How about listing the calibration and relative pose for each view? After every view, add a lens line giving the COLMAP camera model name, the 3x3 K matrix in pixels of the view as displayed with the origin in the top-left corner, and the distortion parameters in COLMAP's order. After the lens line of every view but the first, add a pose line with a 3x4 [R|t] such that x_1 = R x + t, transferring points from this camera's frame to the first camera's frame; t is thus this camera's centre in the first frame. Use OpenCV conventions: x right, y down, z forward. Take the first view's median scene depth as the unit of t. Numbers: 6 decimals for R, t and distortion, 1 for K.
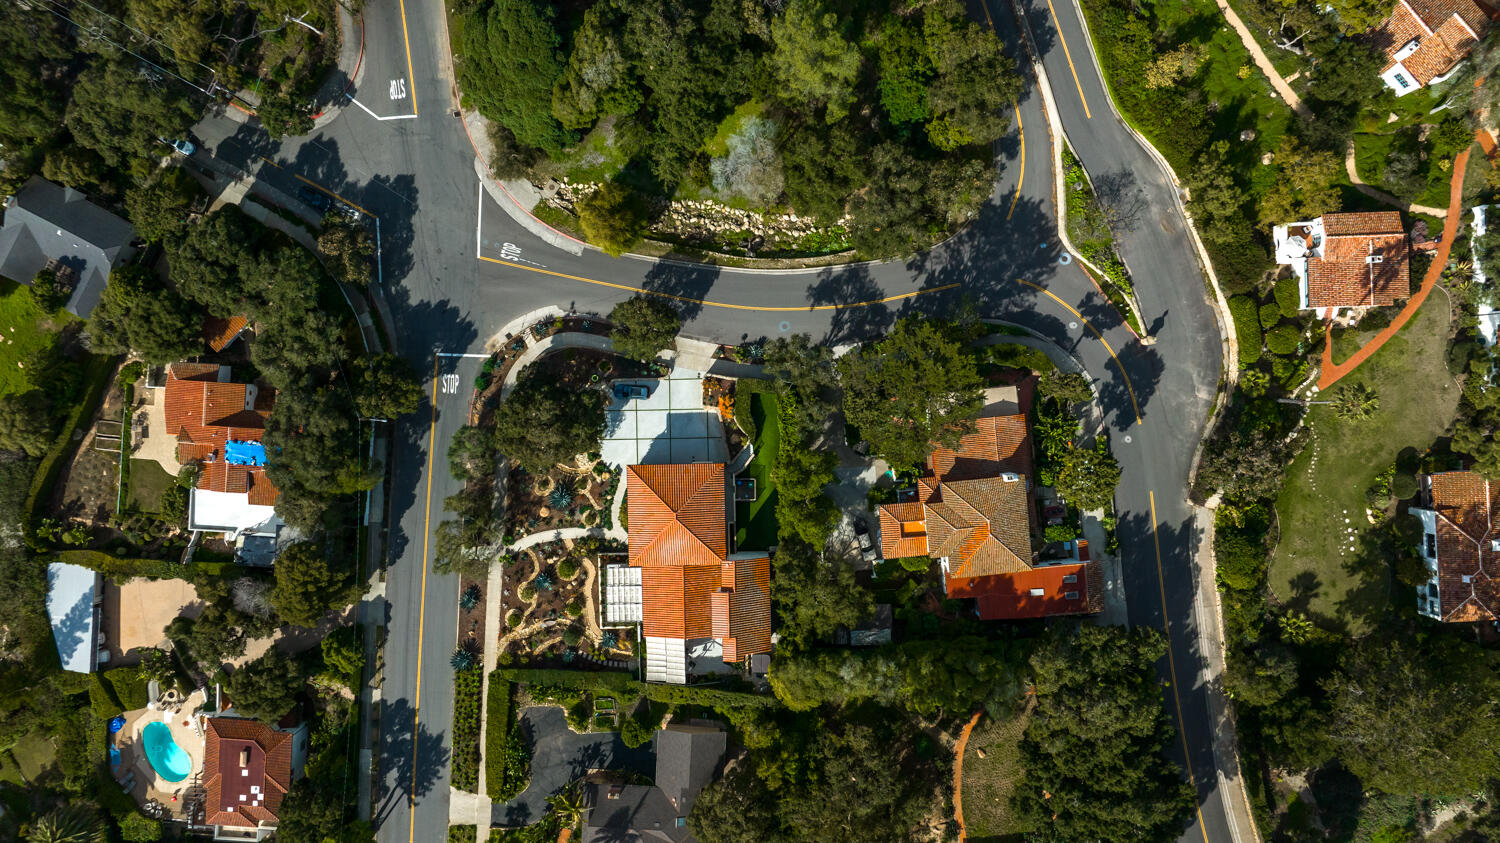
lens RADIAL K [[1056.3, 0, 745.9], [0, 1056.3, 424.0], [0, 0, 1]] dist [-0.035325, 0.031366]
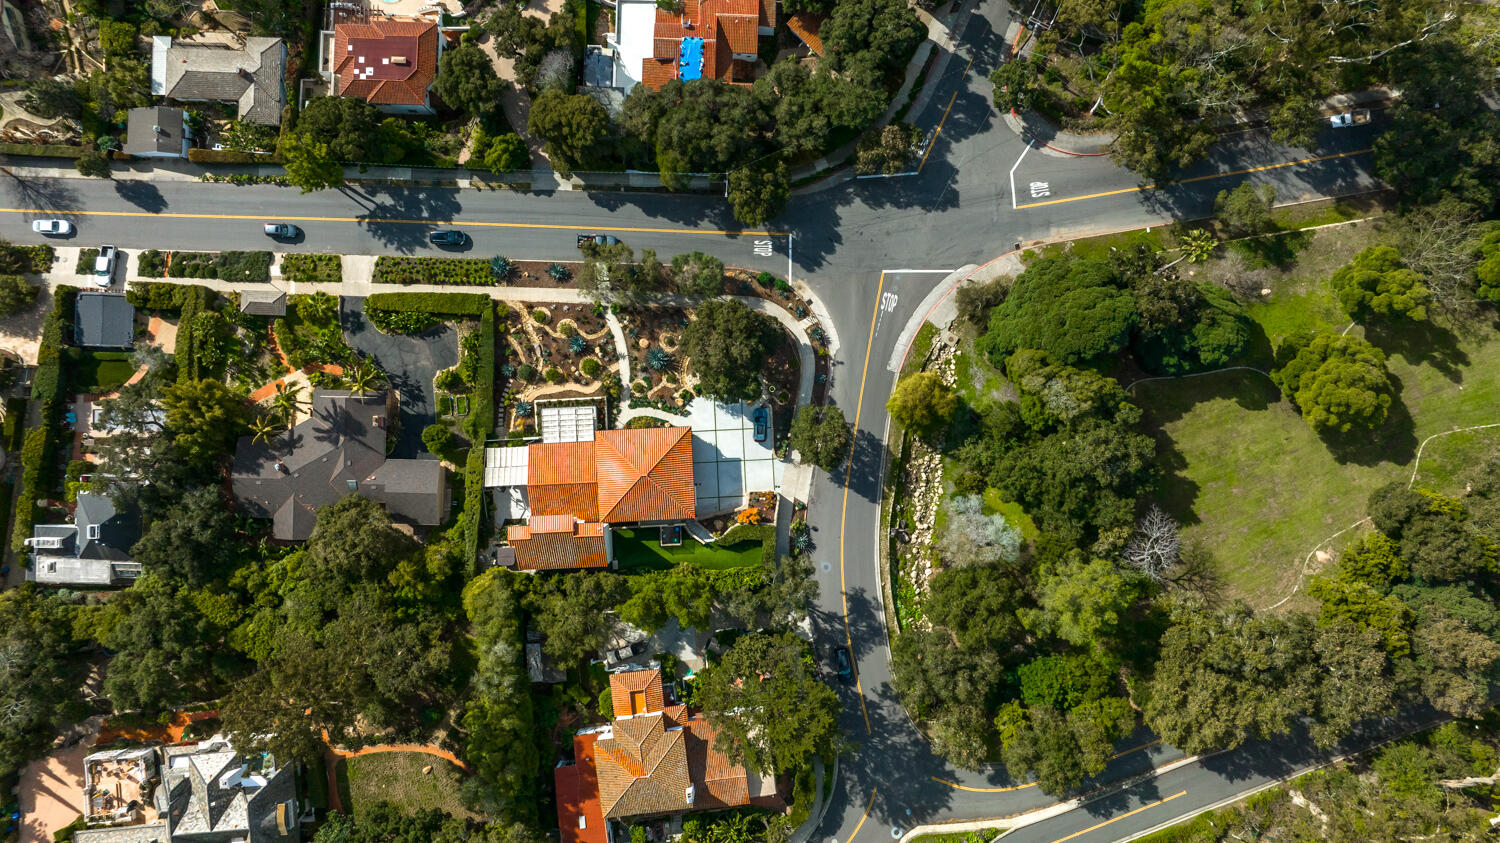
lens RADIAL K [[1056.3, 0, 751.2], [0, 1056.3, 418.5], [0, 0, 1]] dist [-0.035325, 0.031366]
pose [[0.028372, 0.999596, 0.001903, -0.115940], [-0.999385, 0.028405, -0.020553, 0.000045], [-0.020599, -0.001319, 0.999787, -0.056533]]
